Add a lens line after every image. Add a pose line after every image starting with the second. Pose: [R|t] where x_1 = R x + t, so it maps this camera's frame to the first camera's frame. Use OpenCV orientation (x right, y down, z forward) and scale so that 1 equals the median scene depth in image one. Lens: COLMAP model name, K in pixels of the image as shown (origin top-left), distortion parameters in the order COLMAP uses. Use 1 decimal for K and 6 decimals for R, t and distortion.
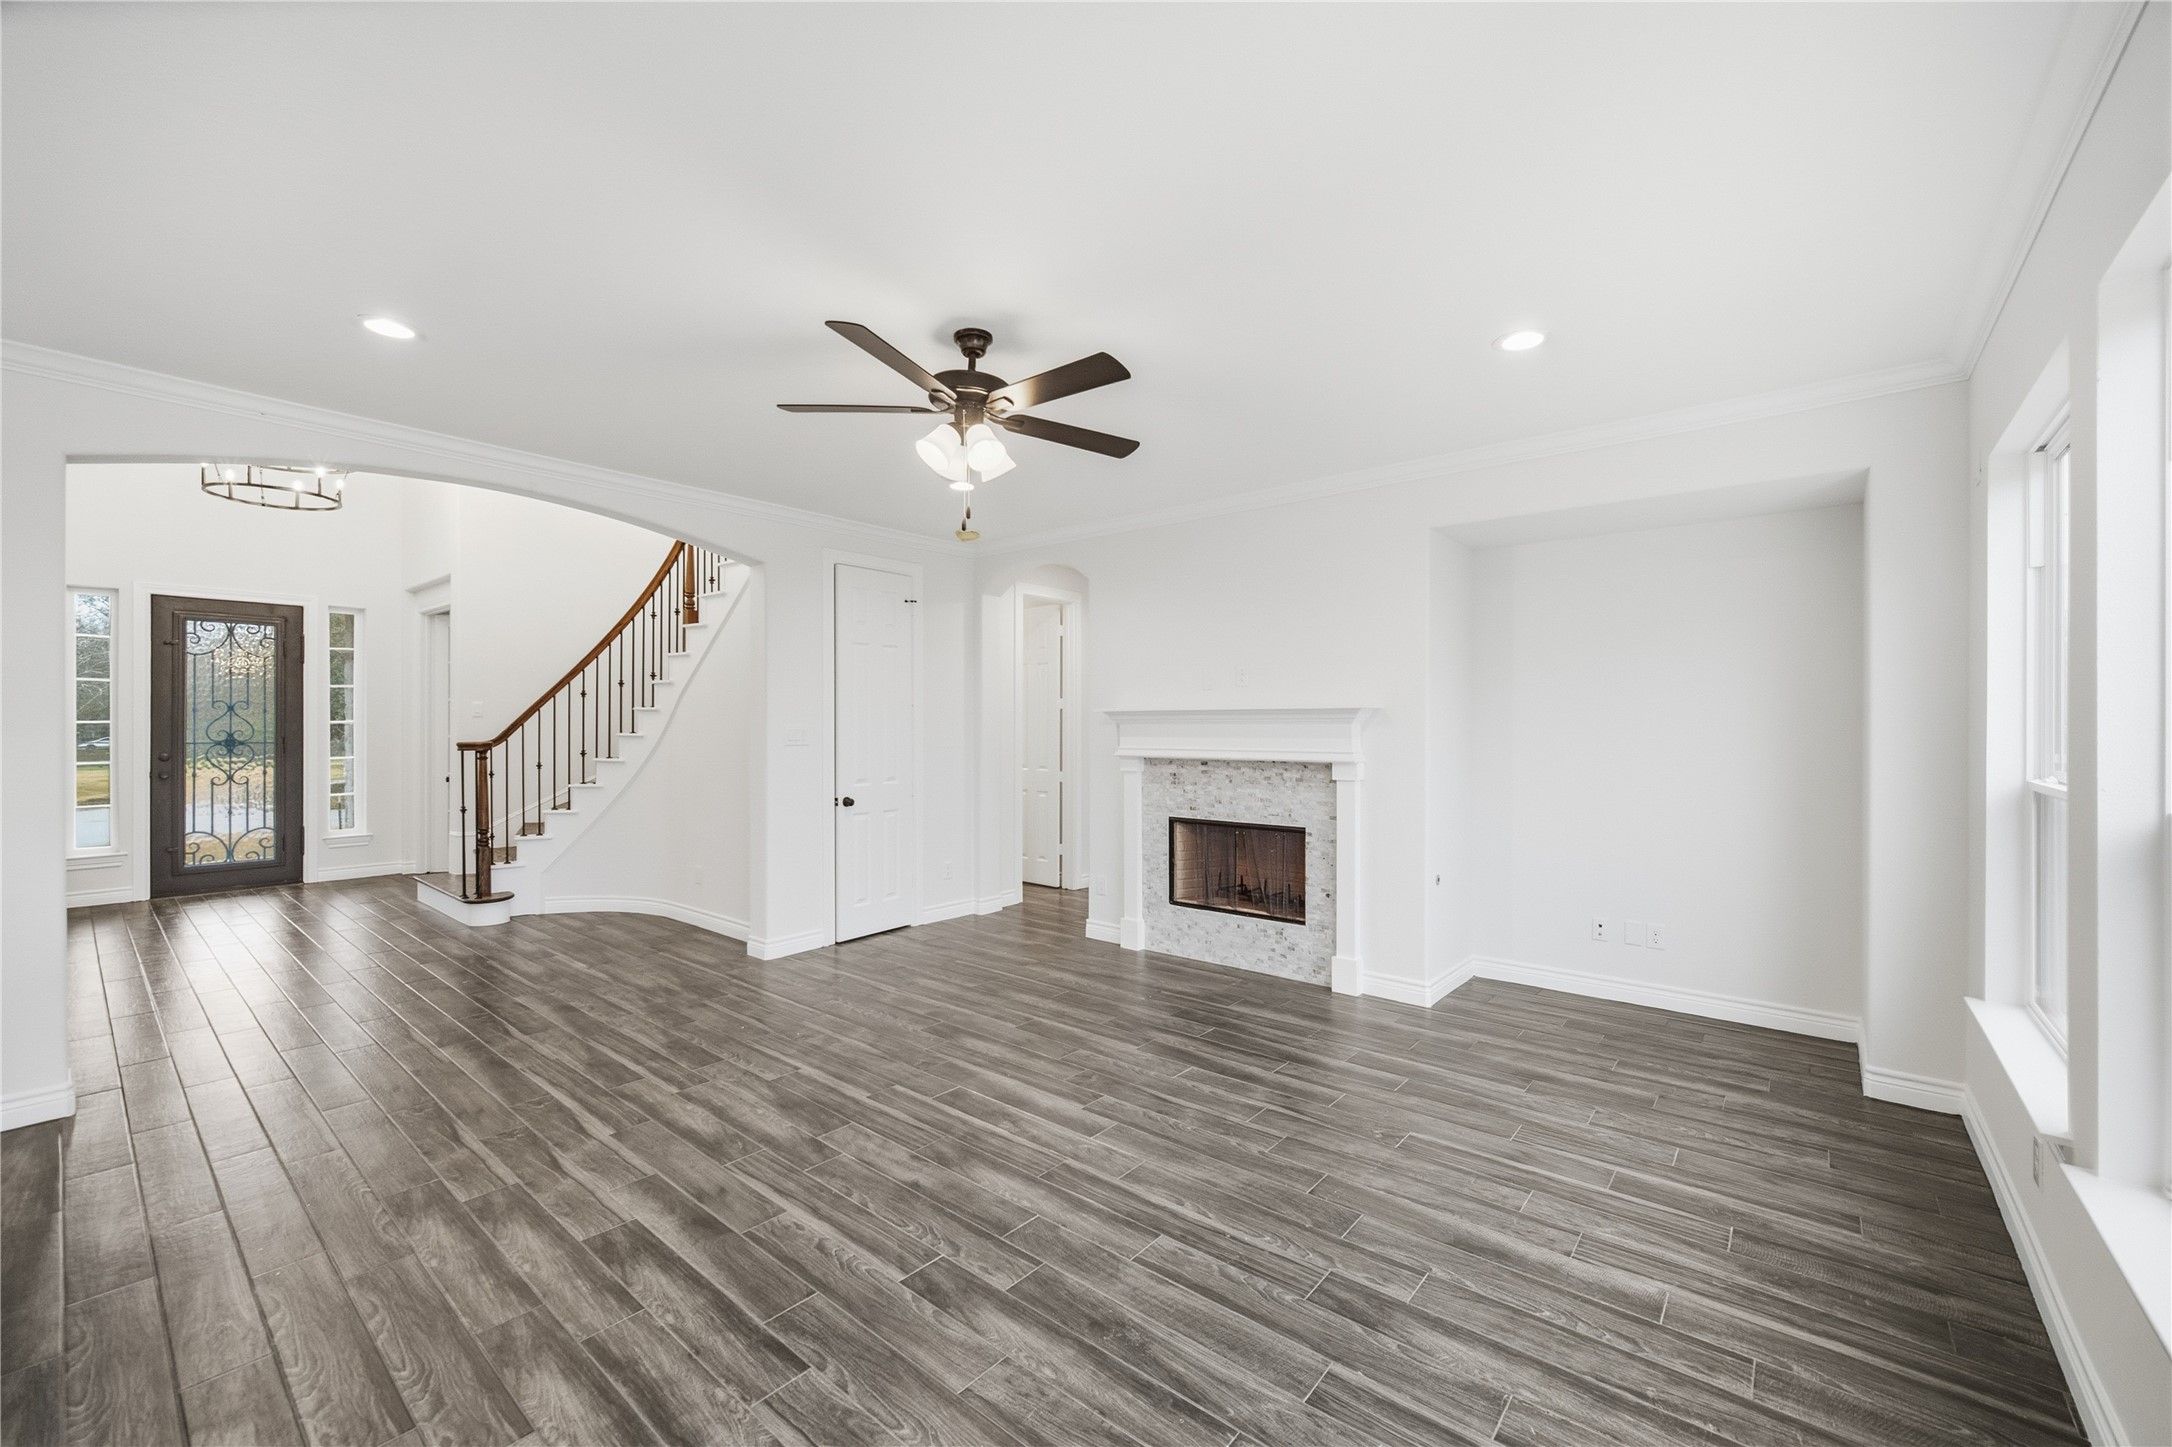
lens RADIAL K [[872.4, 0, 1089.4], [0, 872.4, 730.7], [0, 0, 1]] dist [-0.001195, -0.000513]
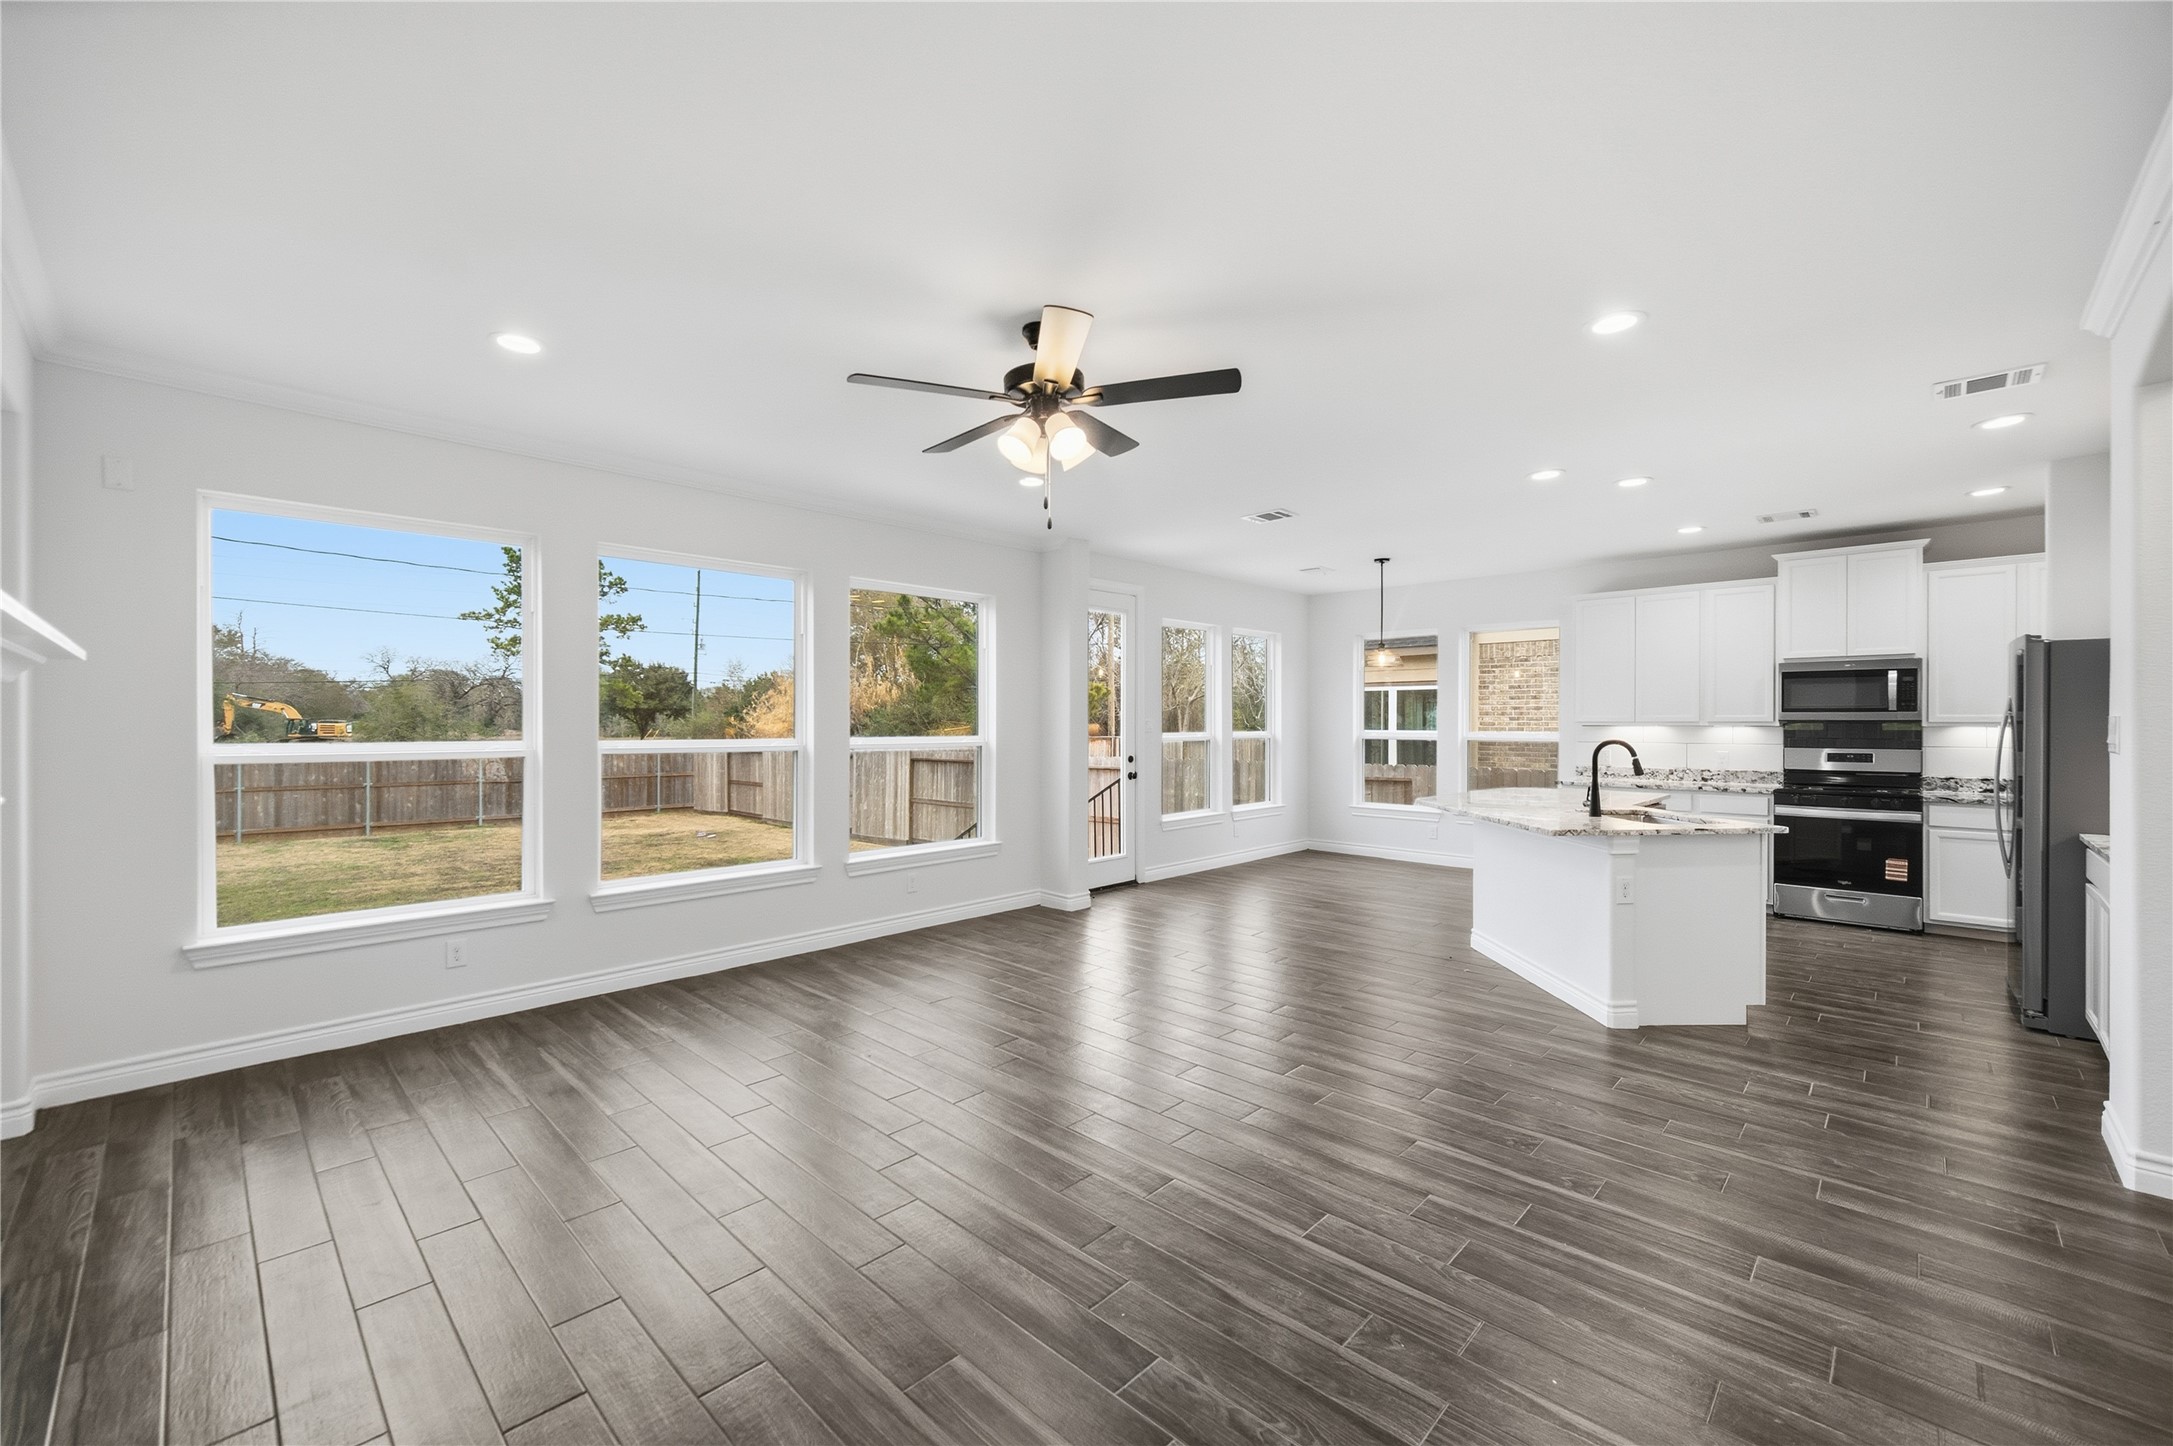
lens RADIAL K [[872.8, 0, 1087.9], [0, 872.8, 718.8], [0, 0, 1]] dist [-0.001195, -0.000513]
pose [[-0.997478, -0.002648, 0.070933, -0.224962], [-0.002304, 0.999985, 0.004918, -0.003823], [-0.070945, 0.004742, -0.997469, 1.740307]]
